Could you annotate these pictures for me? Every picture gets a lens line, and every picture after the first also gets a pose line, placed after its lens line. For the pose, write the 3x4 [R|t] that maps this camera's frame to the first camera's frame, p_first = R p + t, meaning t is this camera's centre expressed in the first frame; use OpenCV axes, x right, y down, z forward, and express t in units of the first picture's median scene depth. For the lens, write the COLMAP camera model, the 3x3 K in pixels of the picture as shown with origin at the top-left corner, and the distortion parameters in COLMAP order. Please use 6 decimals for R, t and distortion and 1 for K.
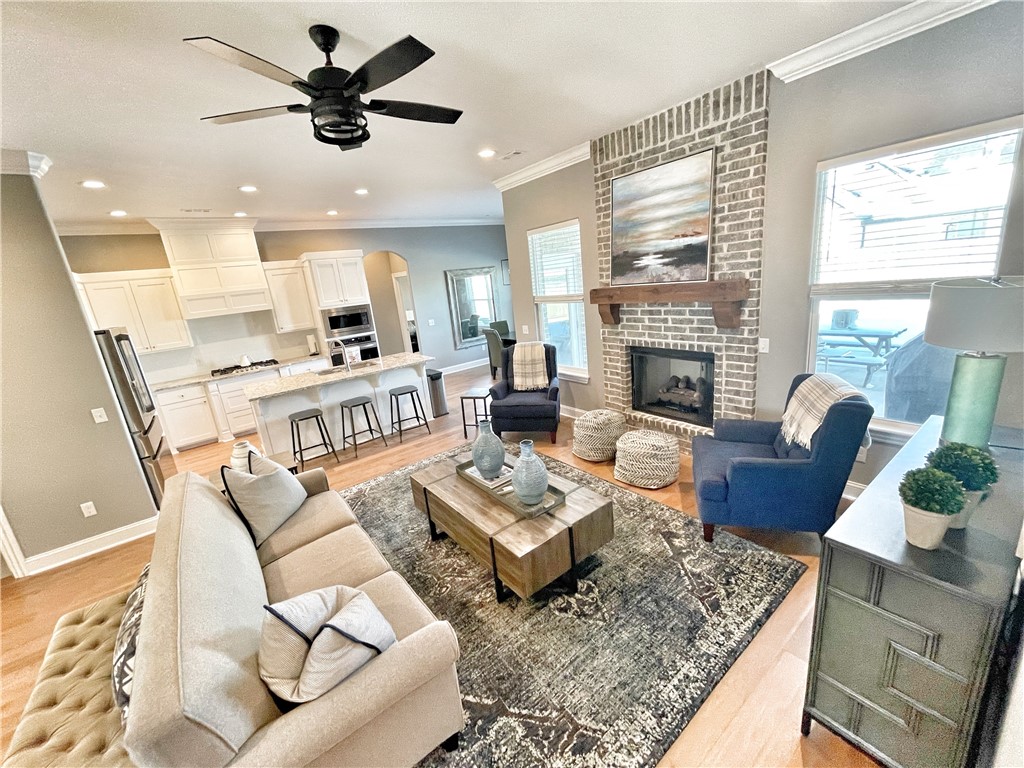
lens RADIAL K [[413.2, 0, 508.7], [0, 413.2, 380.4], [0, 0, 1]] dist [-0.003613, 0.000817]
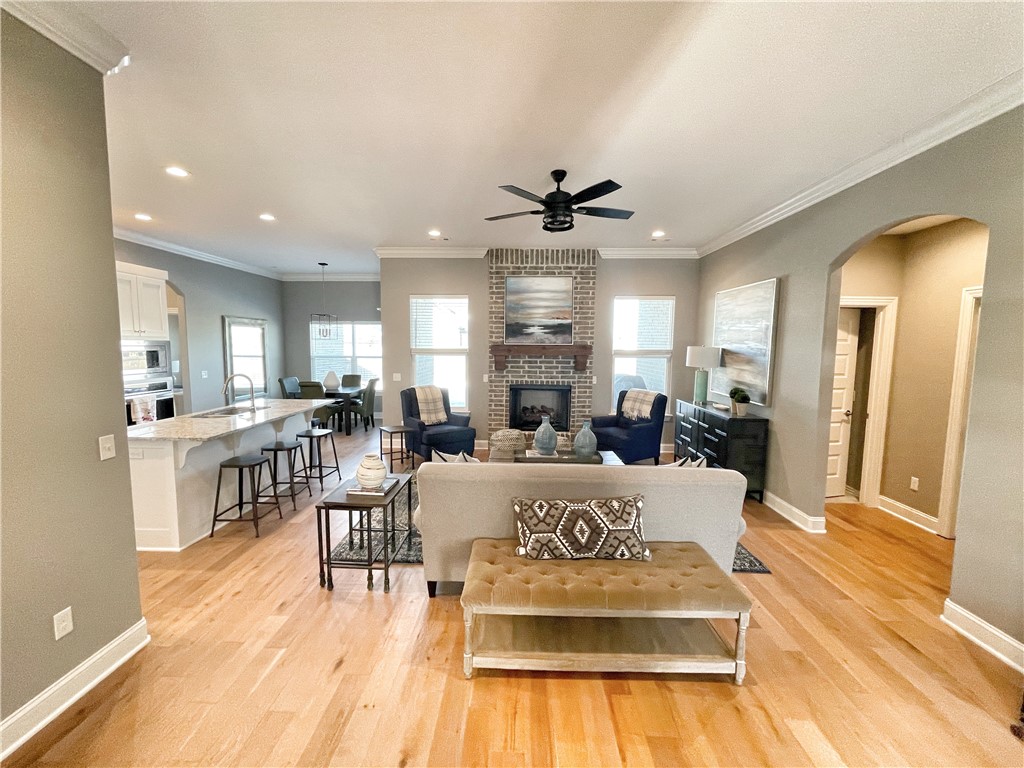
lens RADIAL K [[413.2, 0, 507.9], [0, 413.2, 381.7], [0, 0, 1]] dist [-0.003613, 0.000817]
pose [[0.621451, 0.039444, 0.782459, -0.954599], [0.120748, 0.981976, -0.145404, 0.129611], [-0.774092, 0.184842, 0.605487, 0.130907]]
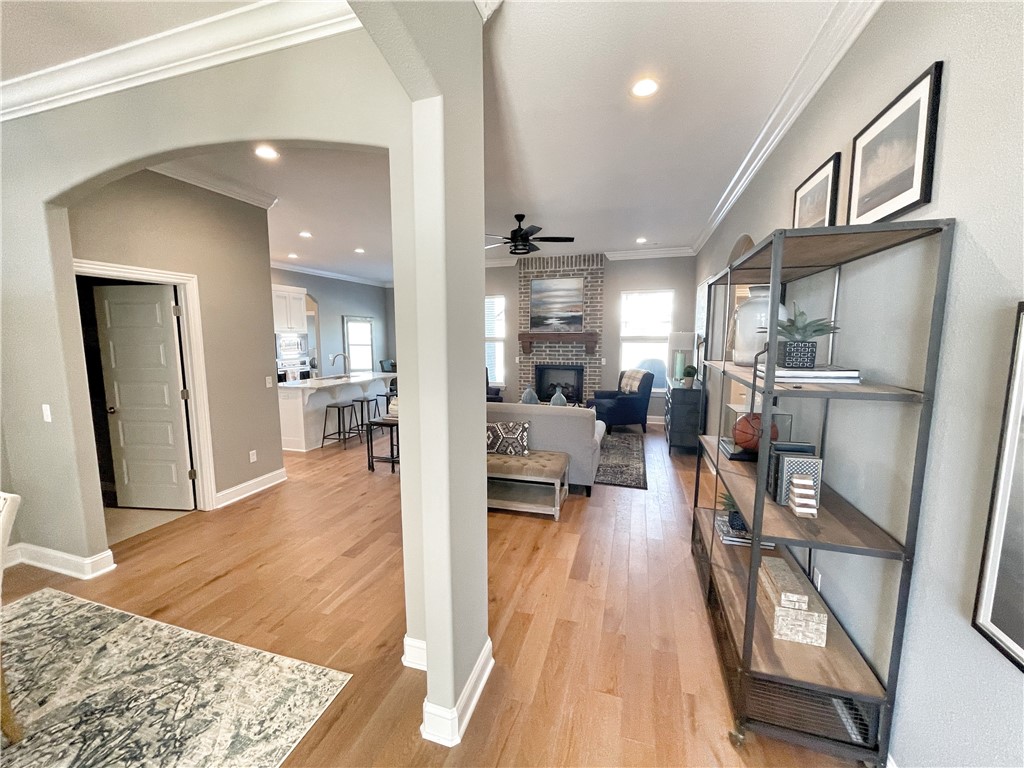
lens RADIAL K [[413.2, 0, 508.0], [0, 413.2, 380.6], [0, 0, 1]] dist [-0.003613, 0.000817]
pose [[0.805954, 0.036981, 0.590822, -0.998056], [0.066383, 0.986106, -0.152277, 0.286367], [-0.588245, 0.161949, 0.792301, -0.424722]]
